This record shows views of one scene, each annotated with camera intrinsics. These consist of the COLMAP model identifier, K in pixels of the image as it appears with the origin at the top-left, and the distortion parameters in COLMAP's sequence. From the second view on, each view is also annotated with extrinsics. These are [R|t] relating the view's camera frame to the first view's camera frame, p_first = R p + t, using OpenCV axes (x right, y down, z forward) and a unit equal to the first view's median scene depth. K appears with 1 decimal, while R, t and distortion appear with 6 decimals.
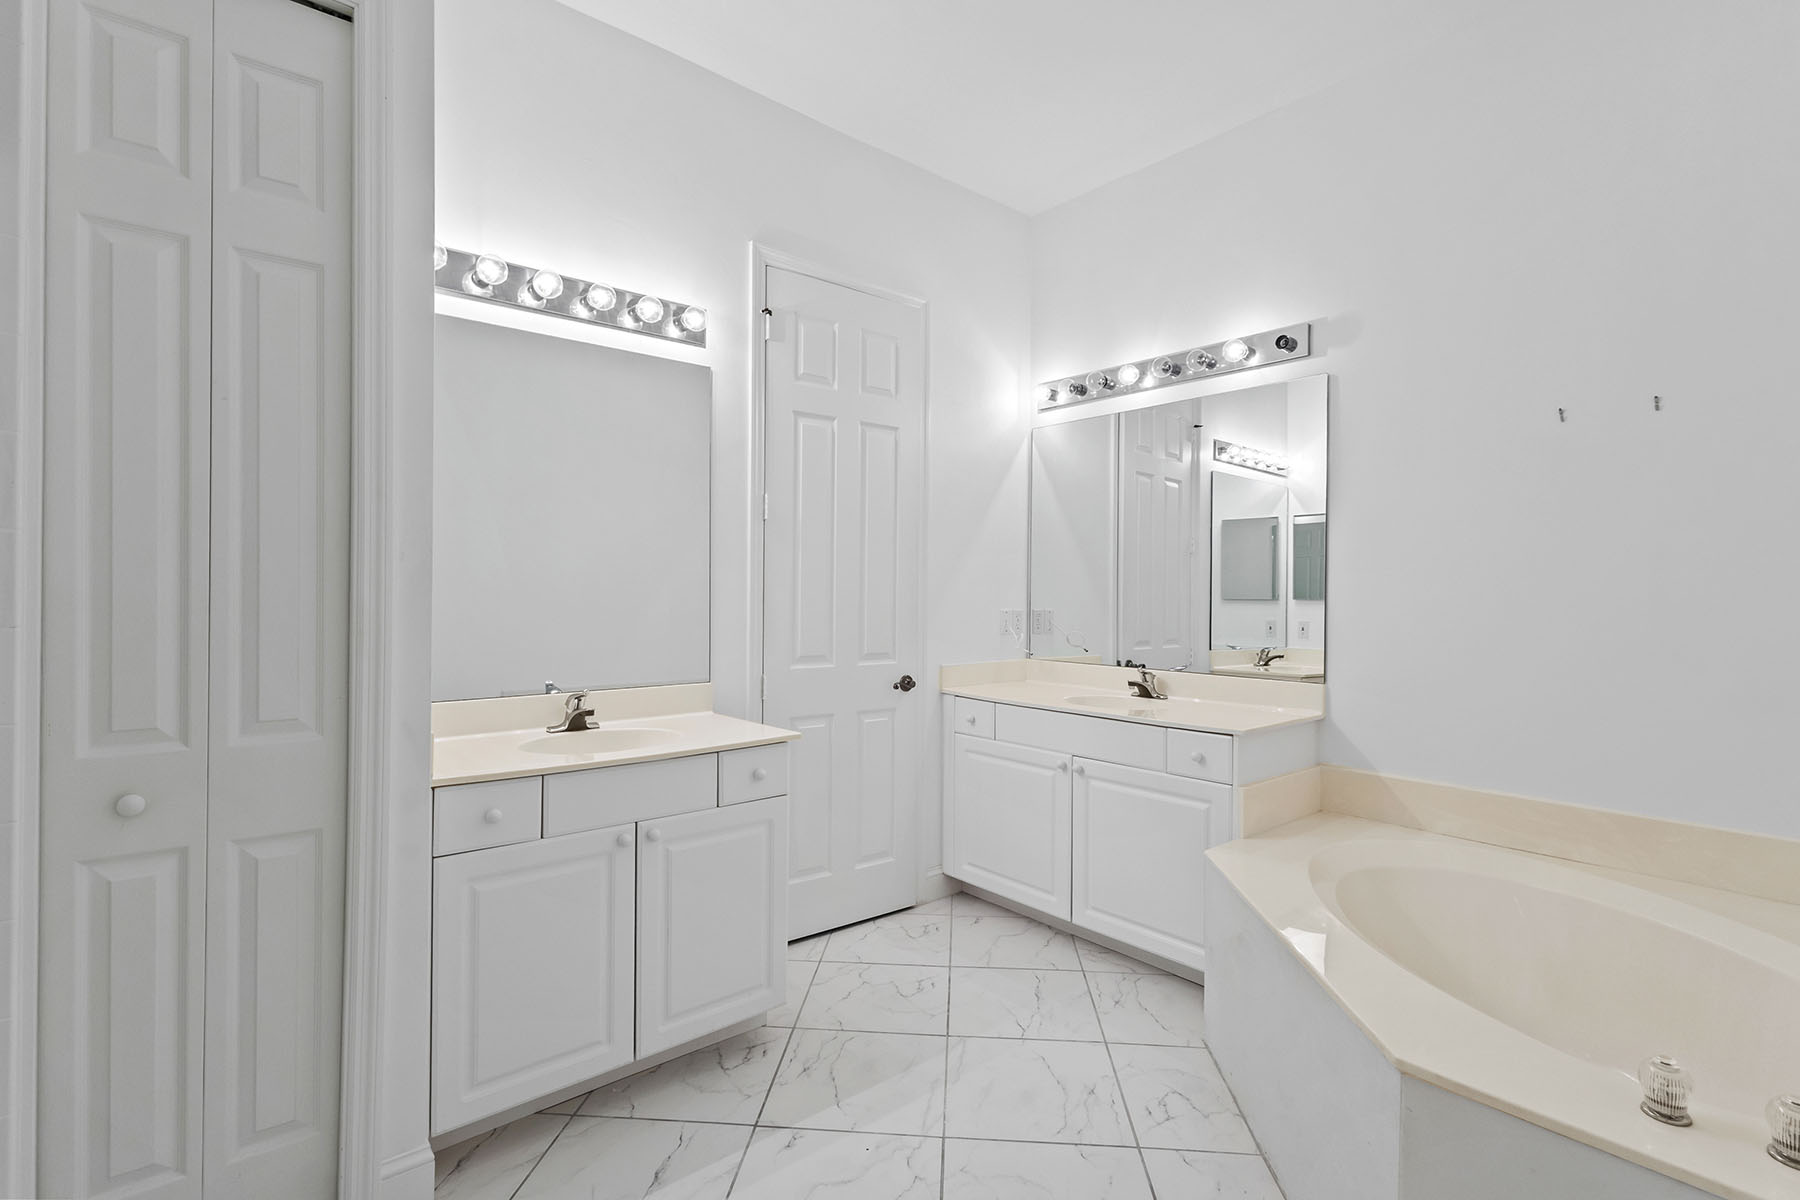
lens RADIAL K [[834.1, 0, 902.8], [0, 834.1, 597.1], [0, 0, 1]] dist [0.005722, 0.001889]
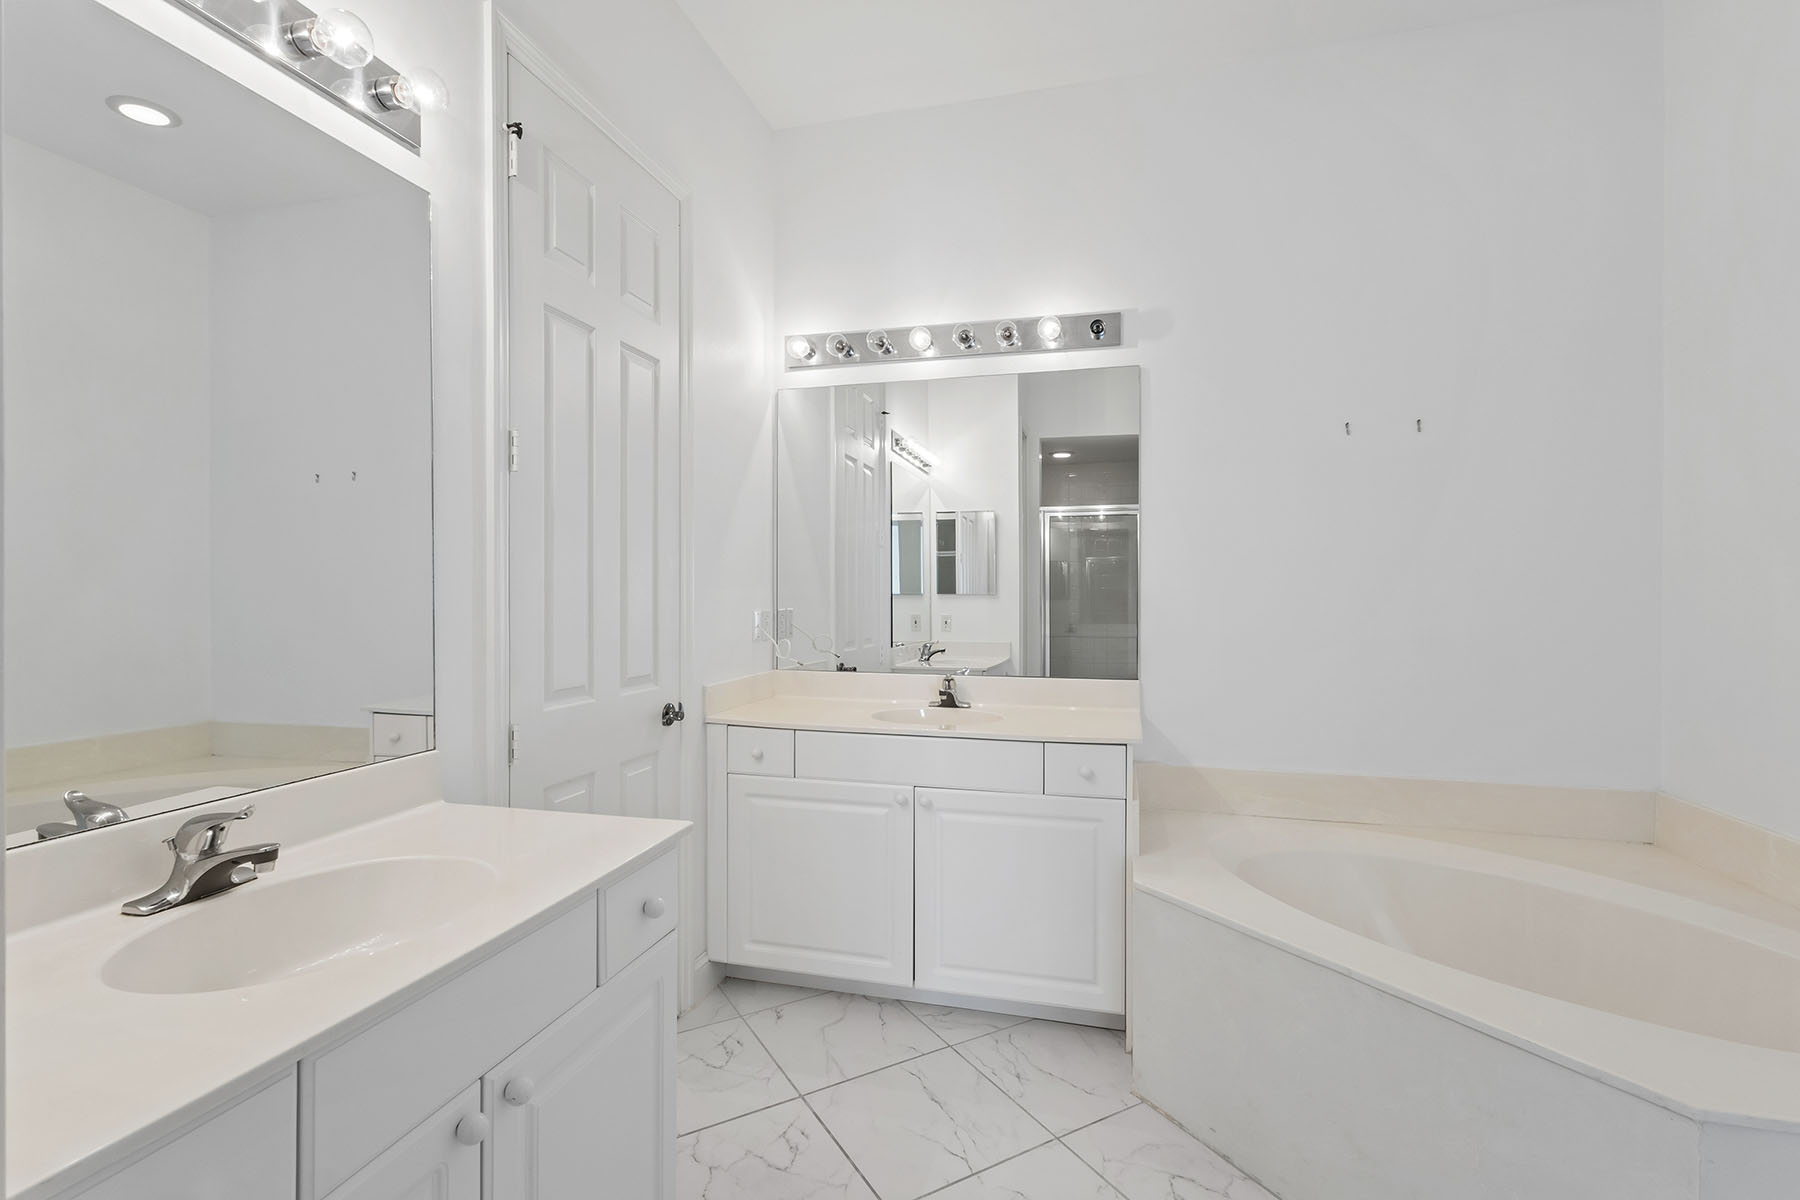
lens RADIAL K [[834.1, 0, 898.9], [0, 834.1, 598.8], [0, 0, 1]] dist [0.005722, 0.001889]
pose [[0.824672, -0.012309, 0.565478, -0.246909], [0.007050, 0.999909, 0.011484, -0.004838], [-0.565568, -0.005483, 0.824684, 0.296945]]
